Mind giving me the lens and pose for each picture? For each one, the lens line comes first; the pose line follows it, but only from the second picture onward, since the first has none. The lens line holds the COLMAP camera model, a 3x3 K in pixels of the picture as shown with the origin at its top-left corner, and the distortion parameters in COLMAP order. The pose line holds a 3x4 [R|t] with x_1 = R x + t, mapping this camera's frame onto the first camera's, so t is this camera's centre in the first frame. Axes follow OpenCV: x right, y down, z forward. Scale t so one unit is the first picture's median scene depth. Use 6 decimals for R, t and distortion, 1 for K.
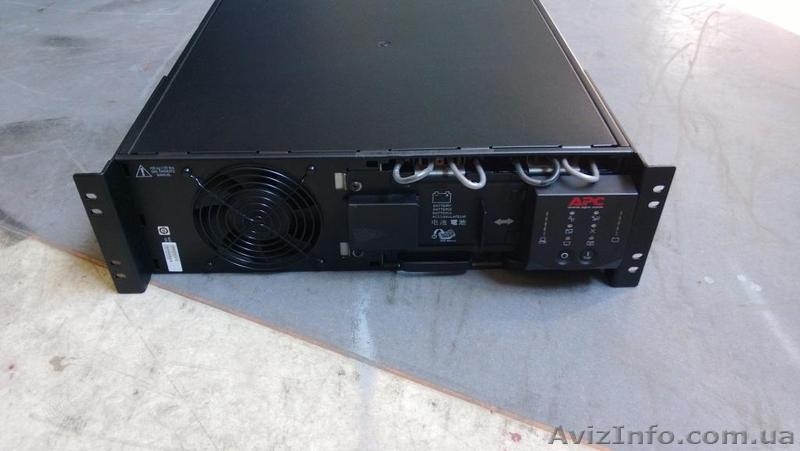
lens RADIAL K [[615.5, 0, 393.2], [0, 615.5, 224.8], [0, 0, 1]] dist [-0.008632, -0.030819]
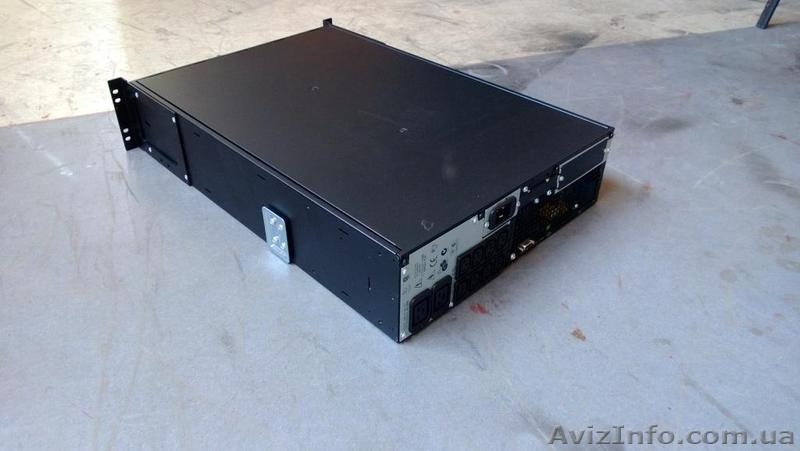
lens RADIAL K [[615.5, 0, 393.2], [0, 615.5, 224.8], [0, 0, 1]] dist [-0.008632, -0.030819]
pose [[-0.736161, 0.403293, -0.543527, 0.483832], [-0.416566, 0.362950, 0.833511, -0.918277], [0.533422, 0.840013, -0.099192, 0.959486]]
